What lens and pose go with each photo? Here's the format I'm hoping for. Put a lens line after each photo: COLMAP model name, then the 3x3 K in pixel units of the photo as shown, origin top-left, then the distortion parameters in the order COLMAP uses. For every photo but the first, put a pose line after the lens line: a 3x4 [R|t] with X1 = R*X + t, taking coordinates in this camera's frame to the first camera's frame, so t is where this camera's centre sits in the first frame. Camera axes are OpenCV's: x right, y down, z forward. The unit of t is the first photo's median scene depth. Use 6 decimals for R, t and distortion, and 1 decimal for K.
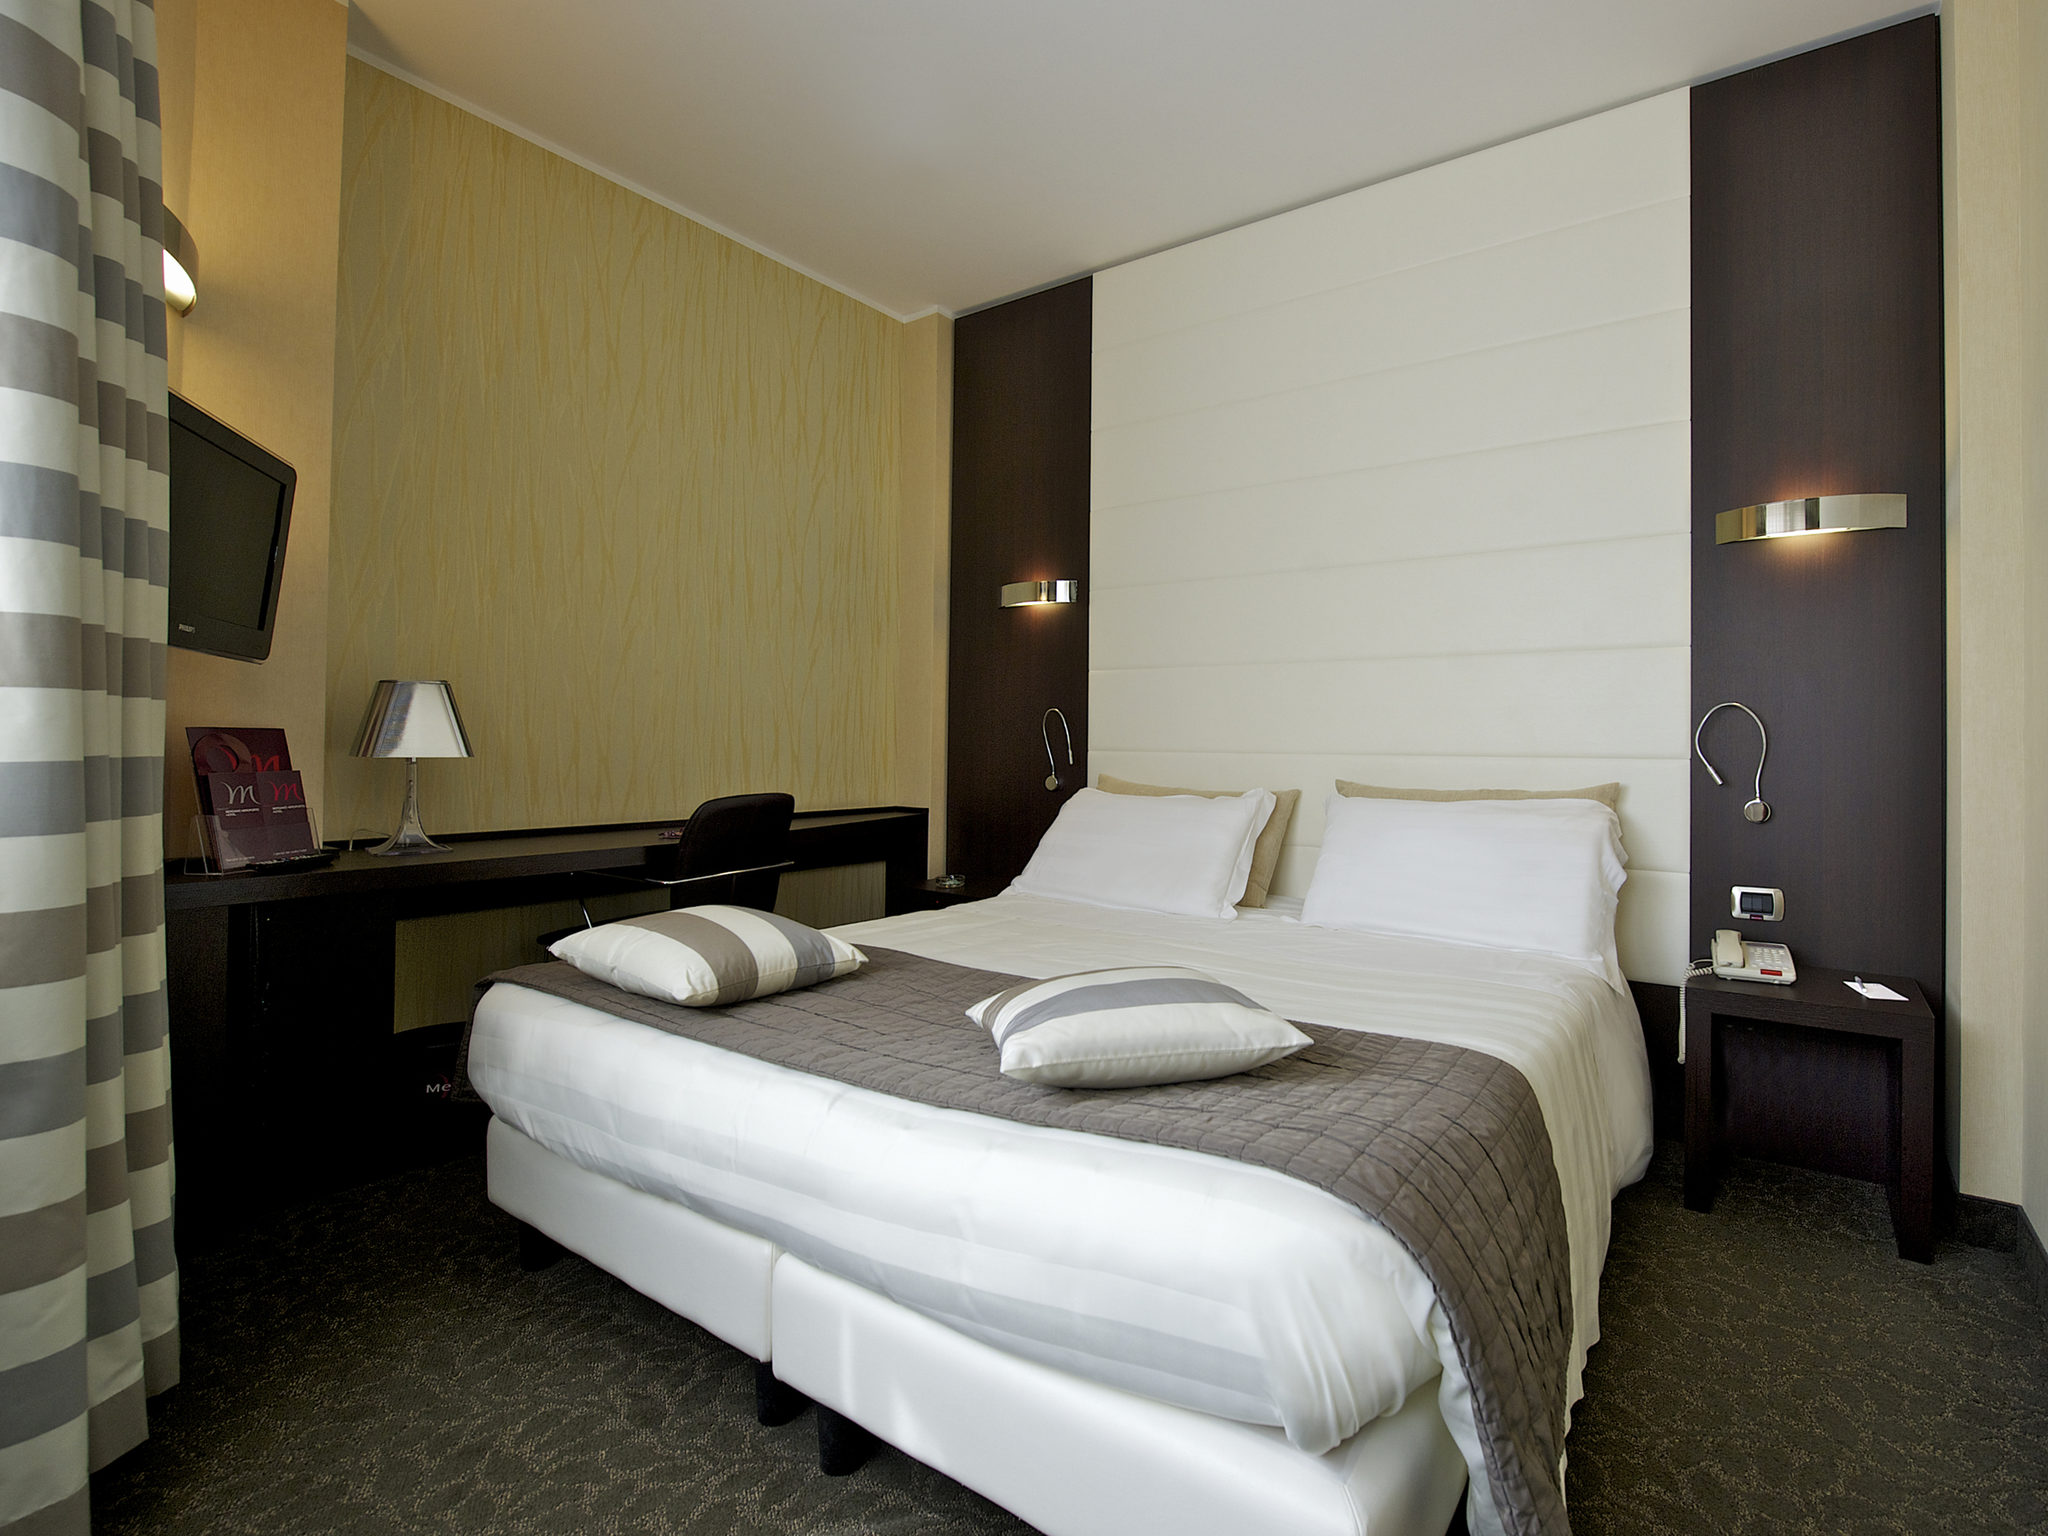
lens RADIAL K [[878.5, 0, 1097.1], [0, 878.5, 734.0], [0, 0, 1]] dist [0.024712, -0.011574]
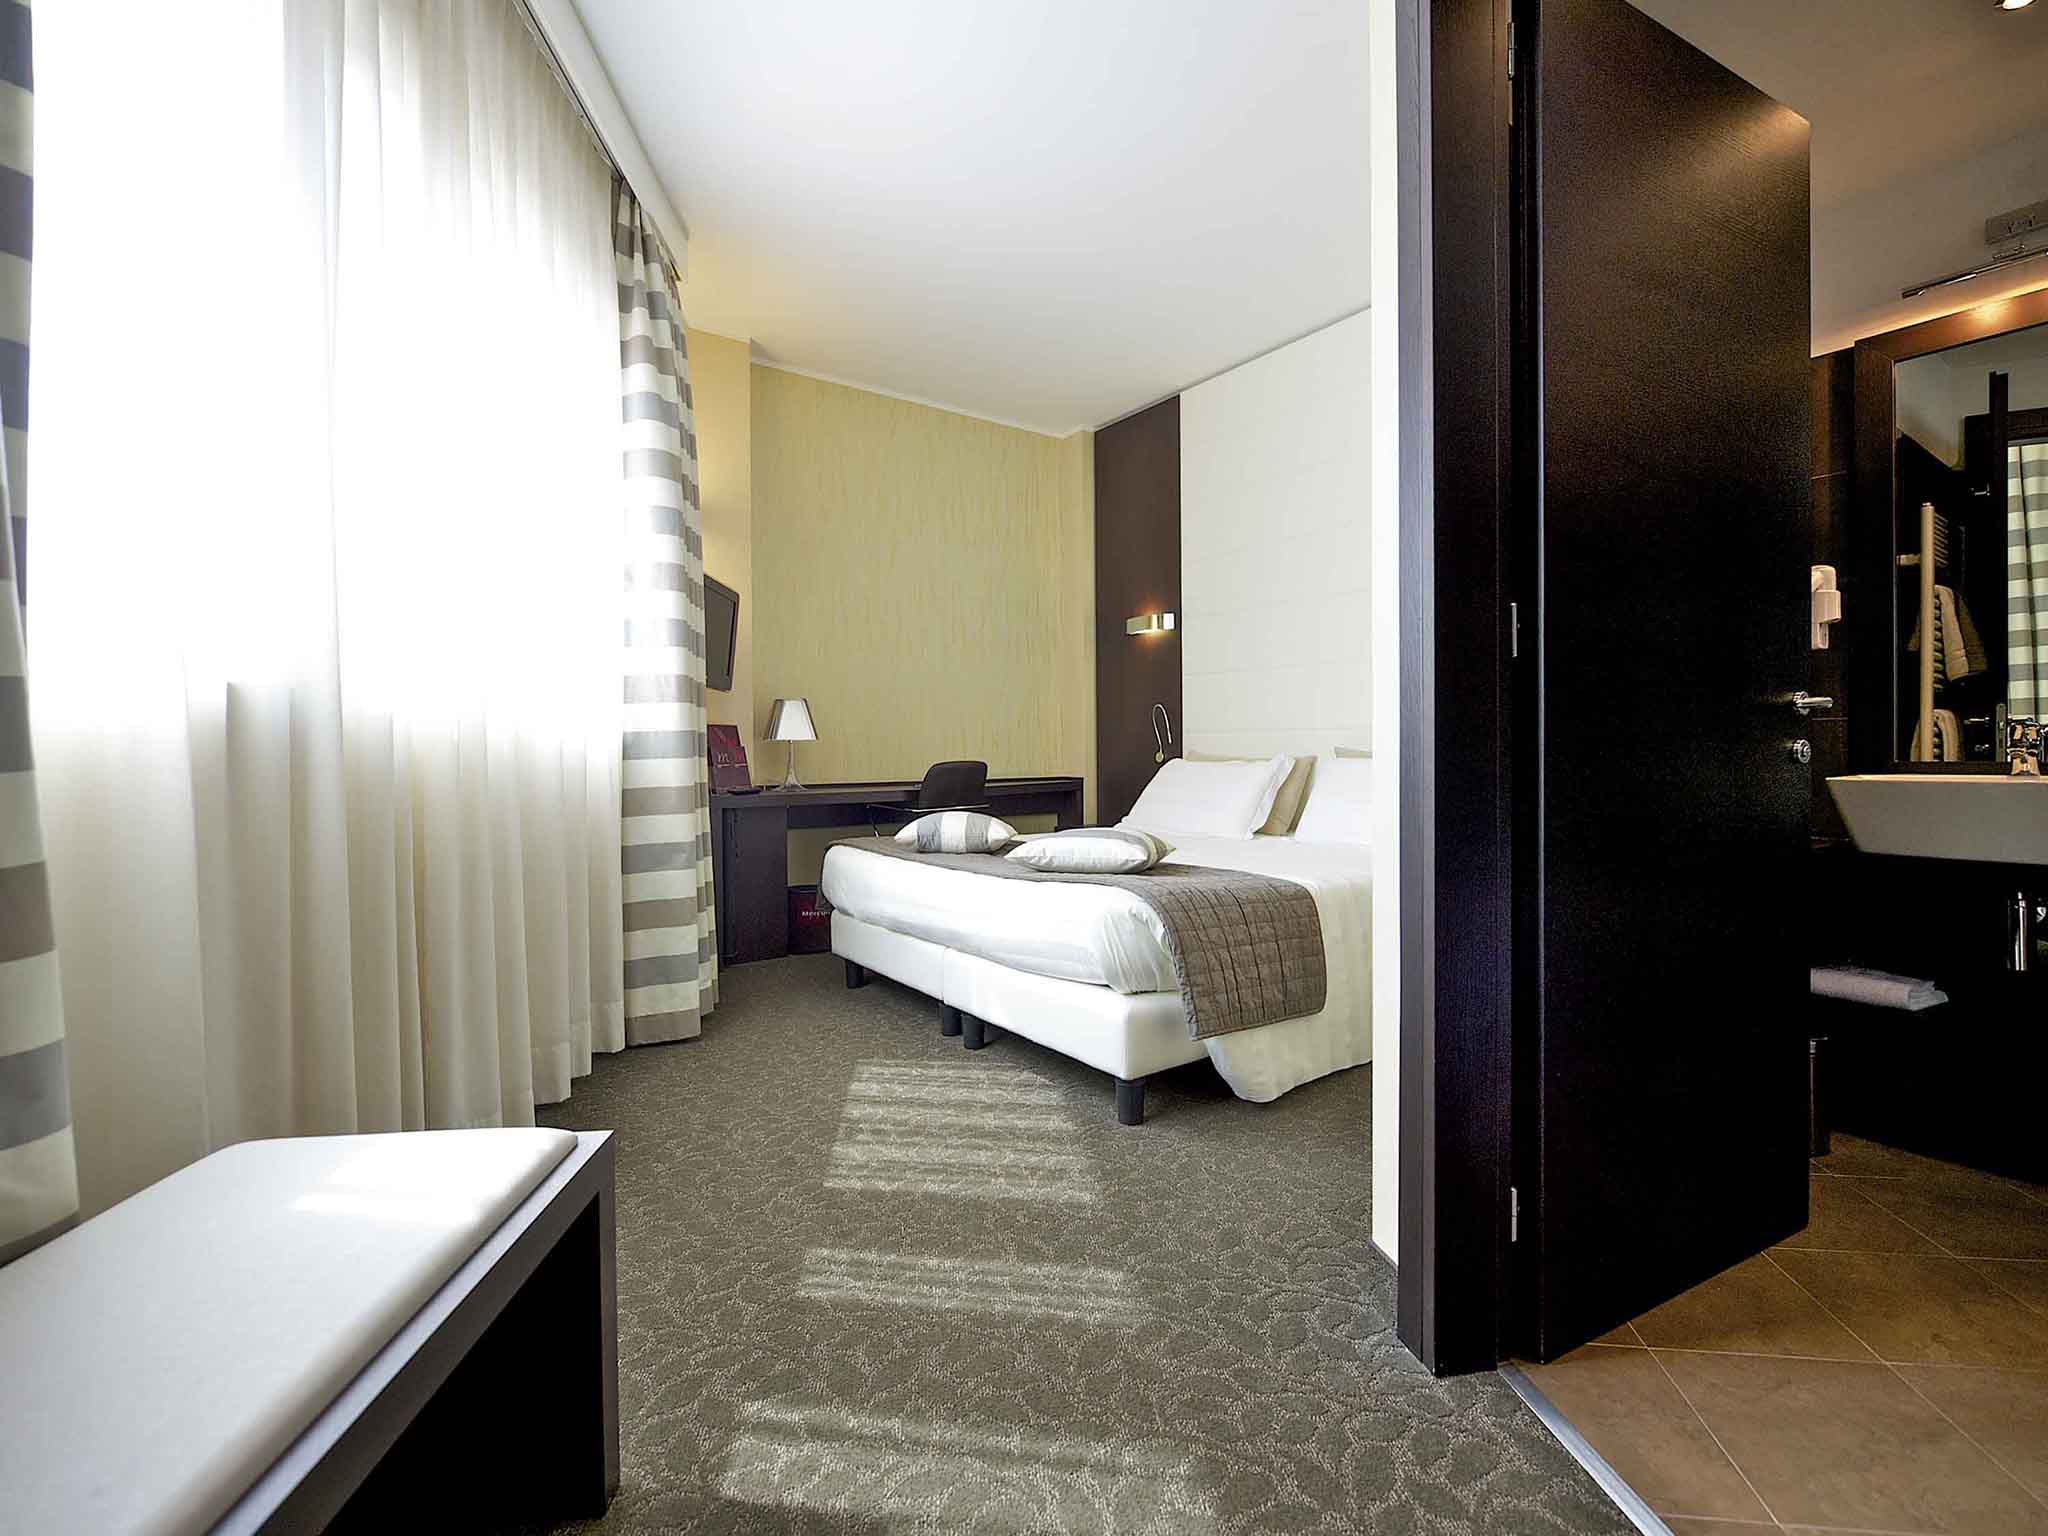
lens RADIAL K [[827.7, 0, 1029.1], [0, 827.7, 762.1], [0, 0, 1]] dist [0.101981, 0.000003]
pose [[0.937072, -0.004912, -0.349101, 0.268576], [0.015545, 0.999496, 0.027663, 0.028586], [0.348790, -0.031348, 0.936677, -0.411015]]
